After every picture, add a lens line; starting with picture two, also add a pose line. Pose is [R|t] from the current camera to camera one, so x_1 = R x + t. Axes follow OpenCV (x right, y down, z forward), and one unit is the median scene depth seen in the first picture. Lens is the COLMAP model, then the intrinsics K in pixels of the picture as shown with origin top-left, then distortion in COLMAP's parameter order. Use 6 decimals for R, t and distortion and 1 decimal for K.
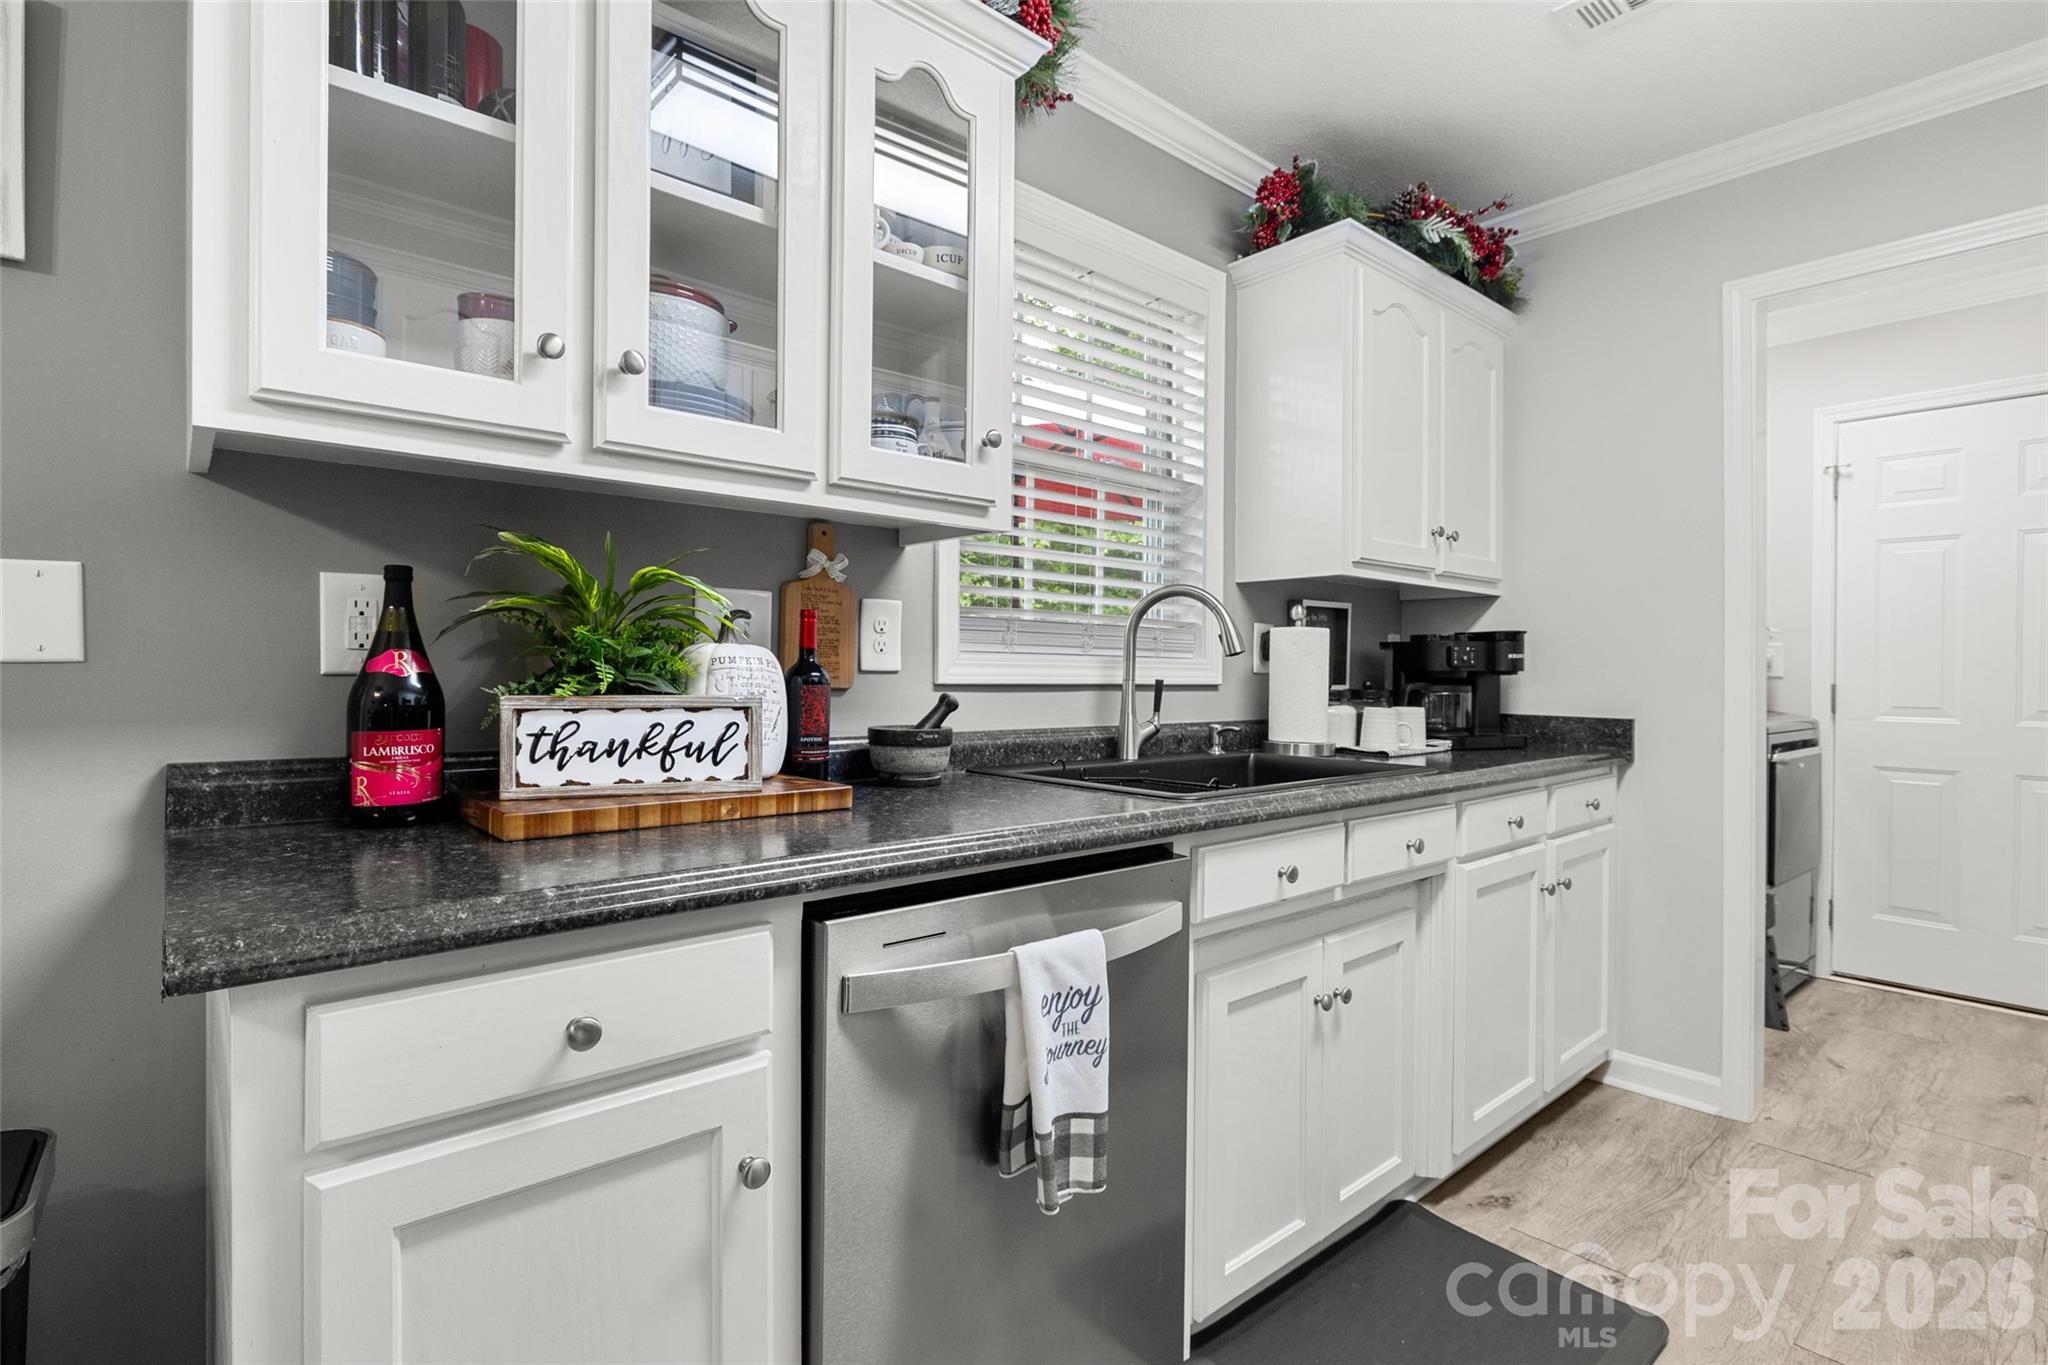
lens RADIAL K [[958.8, 0, 1022.6], [0, 958.8, 671.4], [0, 0, 1]] dist [-0.005812, 0.000914]
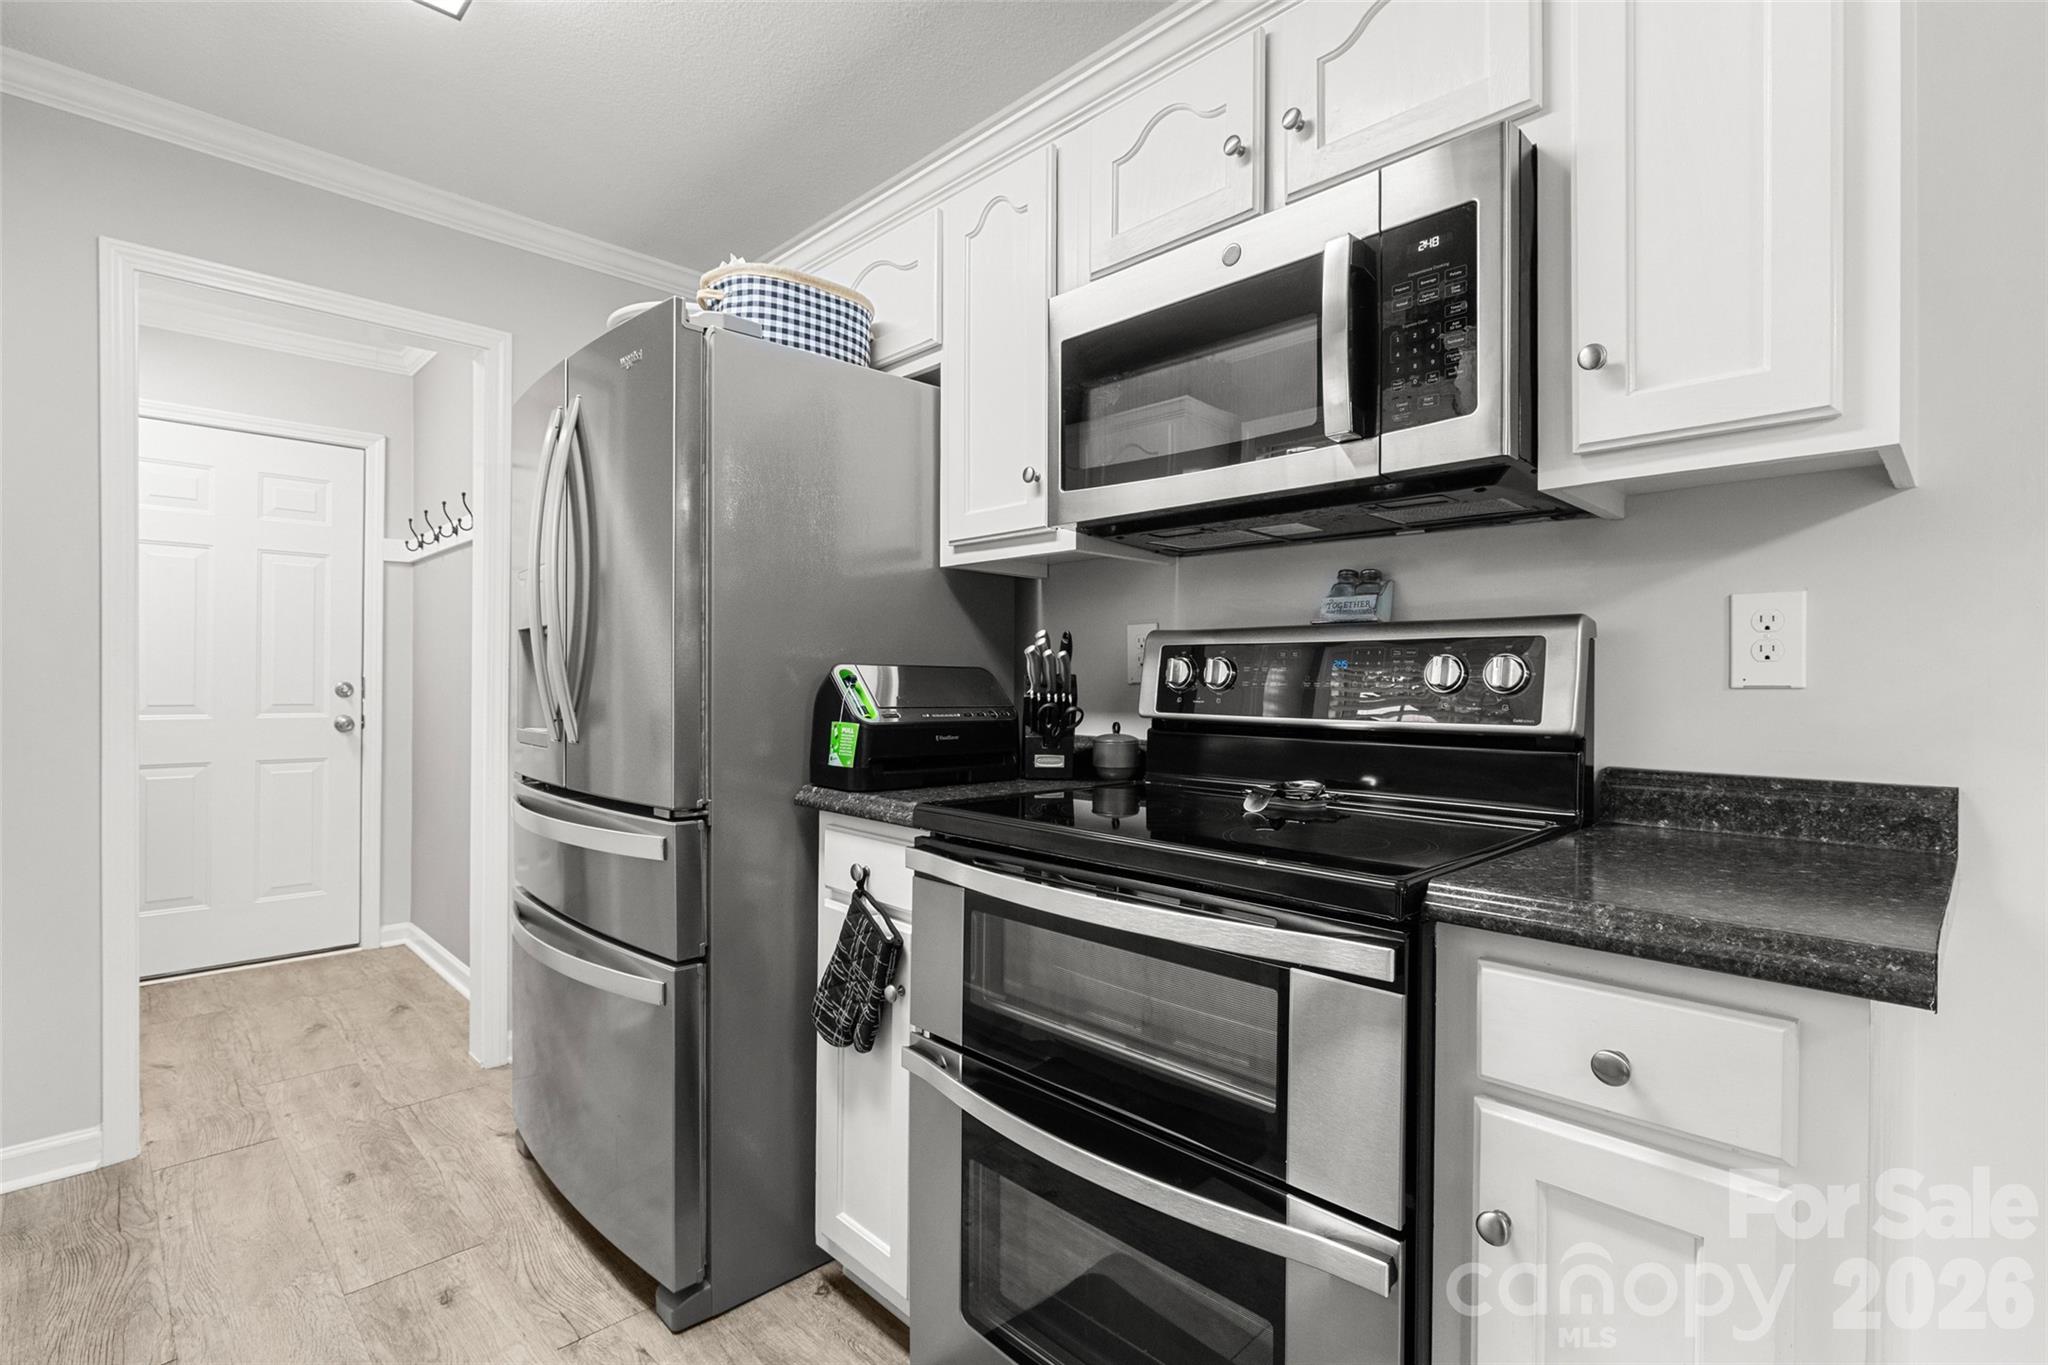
lens RADIAL K [[933.2, 0, 1016.8], [0, 933.2, 680.0], [0, 0, 1]] dist [-0.009237, 0.000769]
pose [[-0.042697, -0.007639, 0.999059, -0.213689], [-0.004485, 0.999962, 0.007454, -0.002675], [-0.999078, -0.004162, -0.042730, 0.229344]]
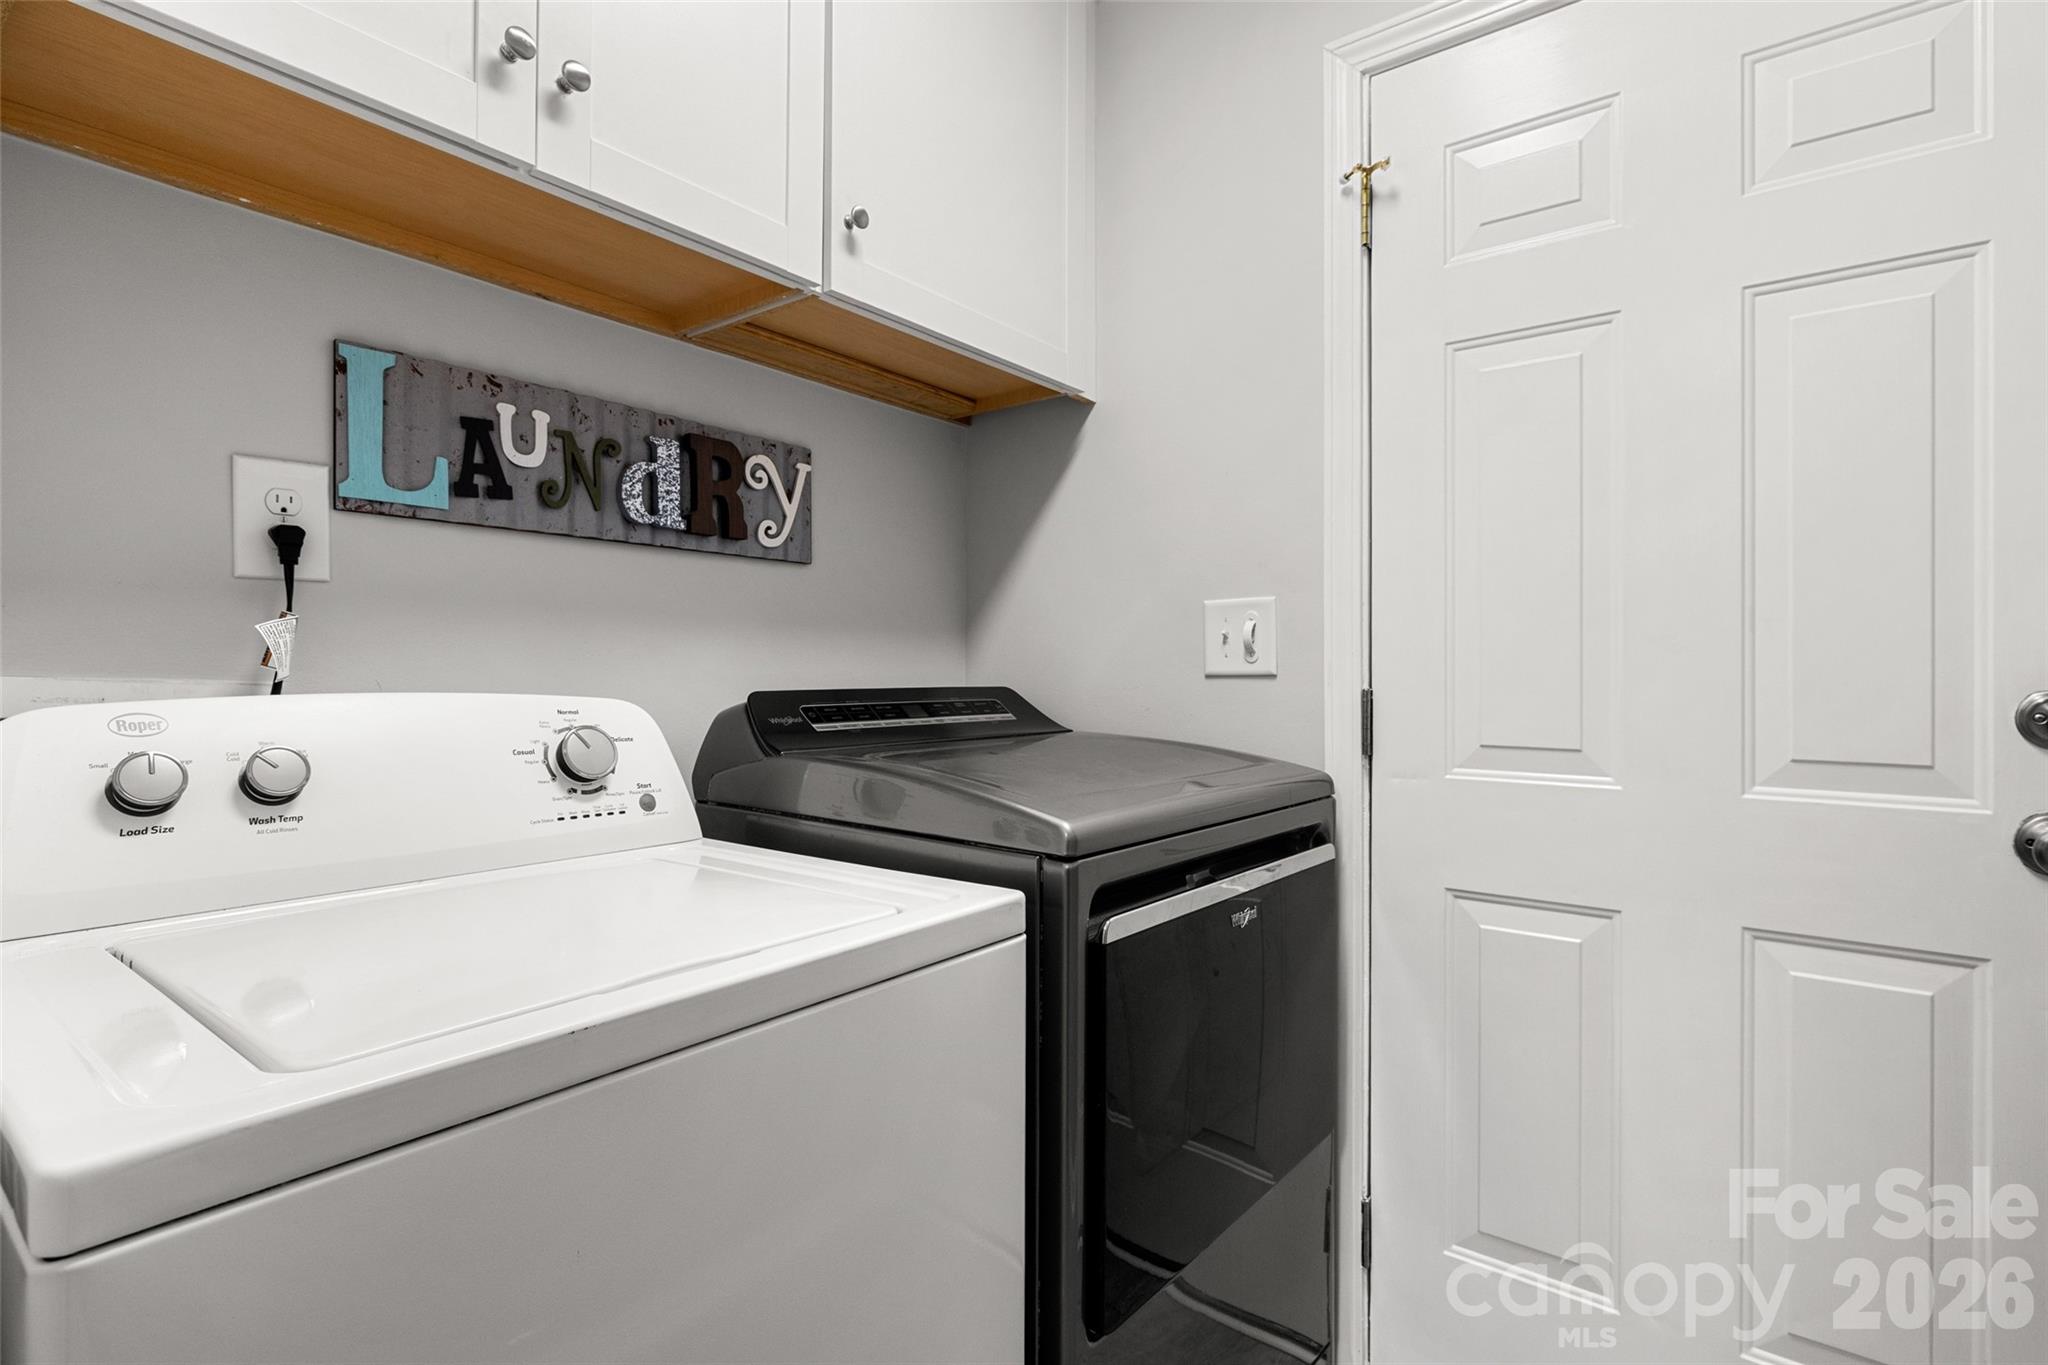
lens RADIAL K [[967.2, 0, 1023.7], [0, 967.2, 678.3], [0, 0, 1]] dist [-0.007779, -0.000660]
pose [[0.982271, -0.006791, 0.187344, 1.230246], [0.007291, 0.999971, -0.001978, 0.014788], [-0.187325, 0.003309, 0.982292, 1.209258]]
